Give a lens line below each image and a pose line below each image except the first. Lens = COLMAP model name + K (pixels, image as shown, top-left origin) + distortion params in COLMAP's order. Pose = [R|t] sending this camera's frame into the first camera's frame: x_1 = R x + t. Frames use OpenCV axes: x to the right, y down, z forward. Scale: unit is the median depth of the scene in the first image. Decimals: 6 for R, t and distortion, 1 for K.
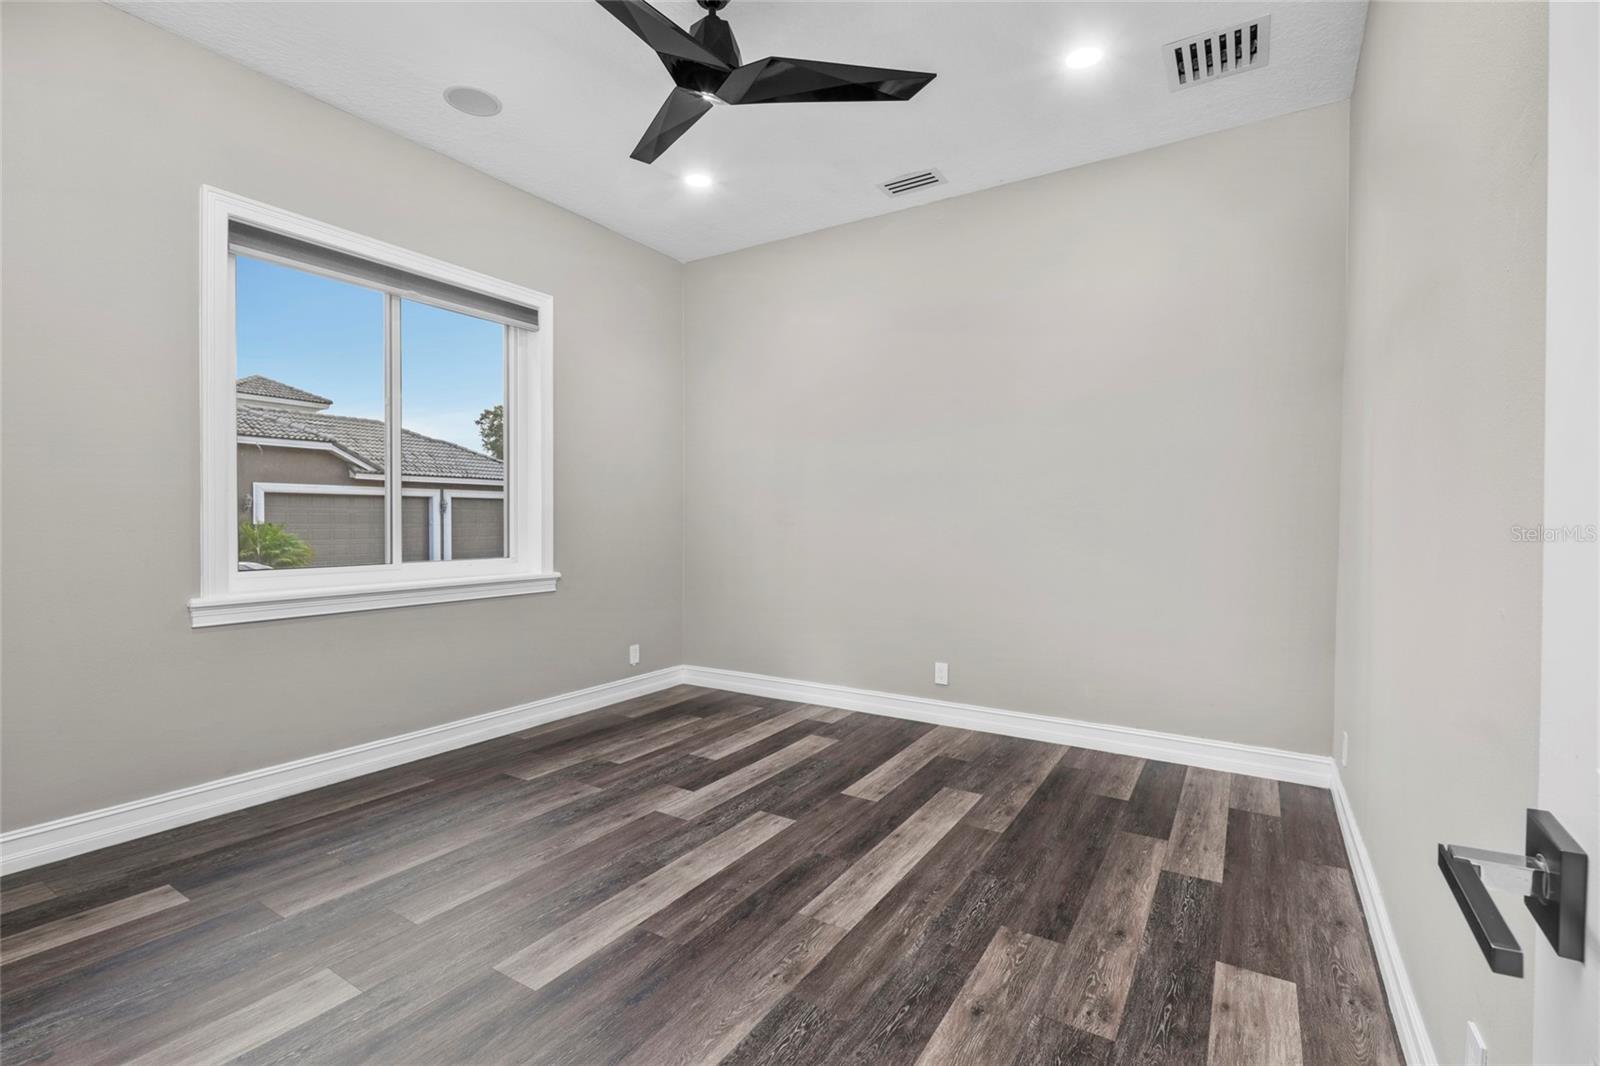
lens RADIAL K [[718.8, 0, 802.6], [0, 718.8, 516.5], [0, 0, 1]] dist [0.006794, -0.004540]
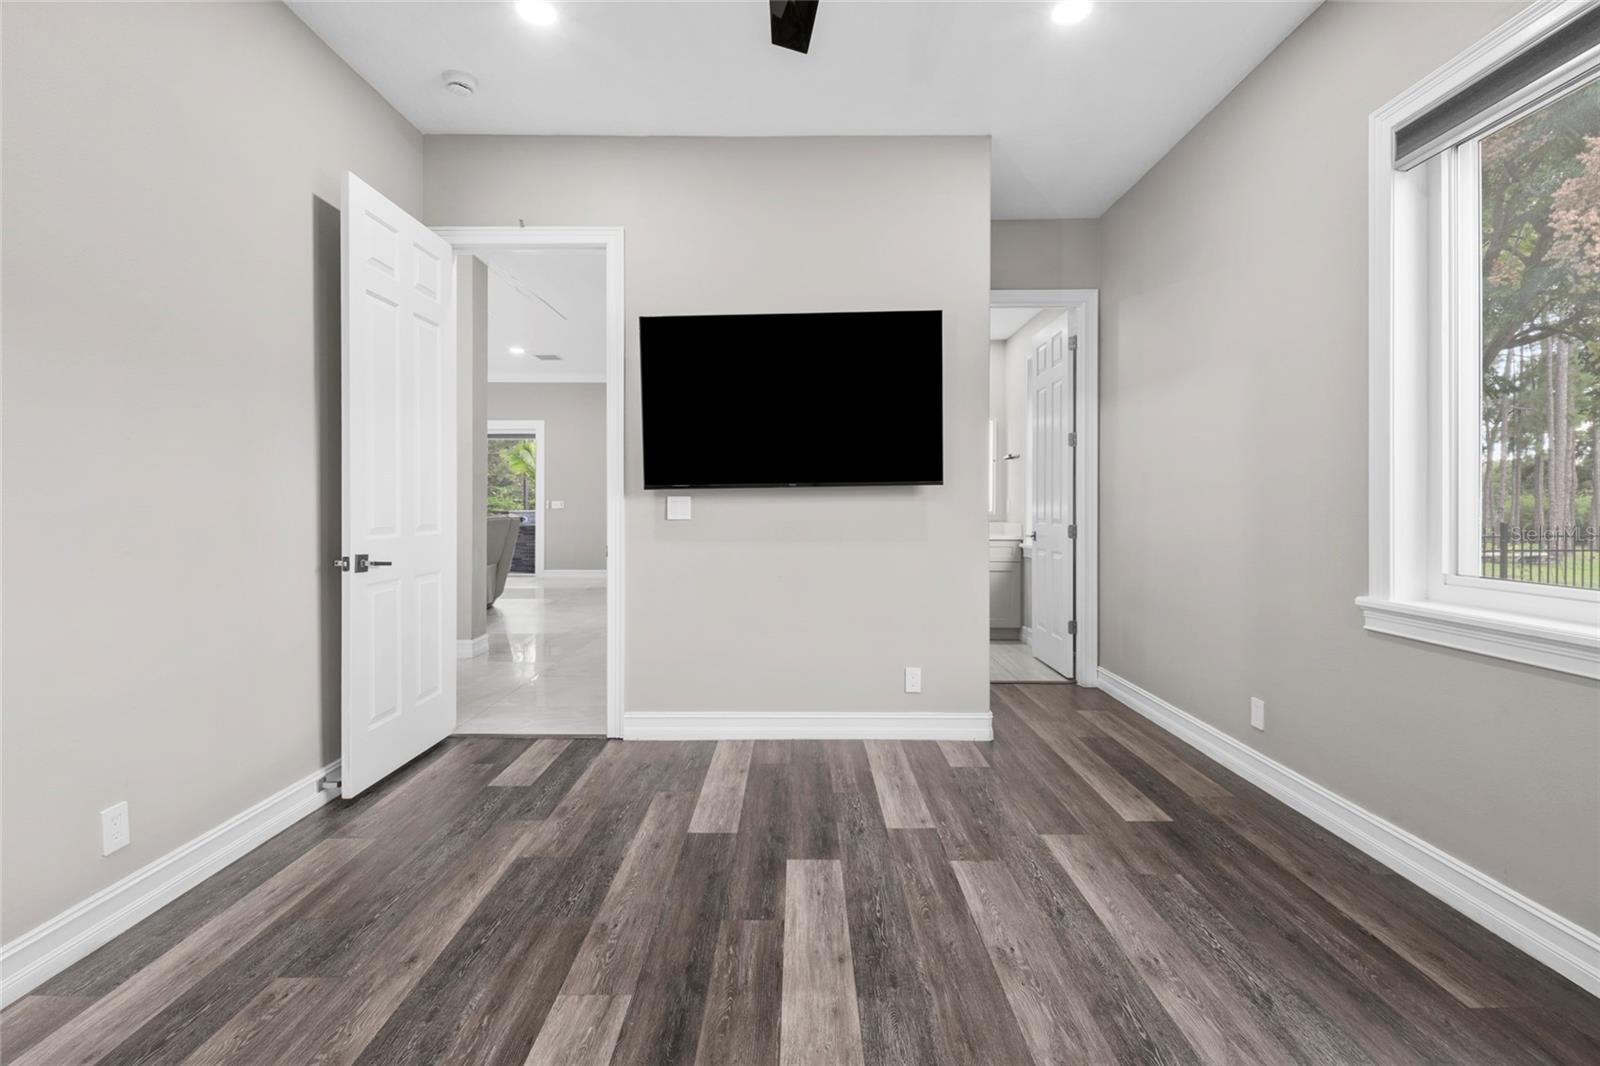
lens RADIAL K [[718.8, 0, 799.7], [0, 718.8, 516.1], [0, 0, 1]] dist [0.006794, -0.004540]
pose [[-0.844787, 0.003078, -0.535093, 0.249007], [-0.003002, 0.999940, 0.010492, 0.011649], [0.535094, 0.010470, -0.844728, 1.681912]]
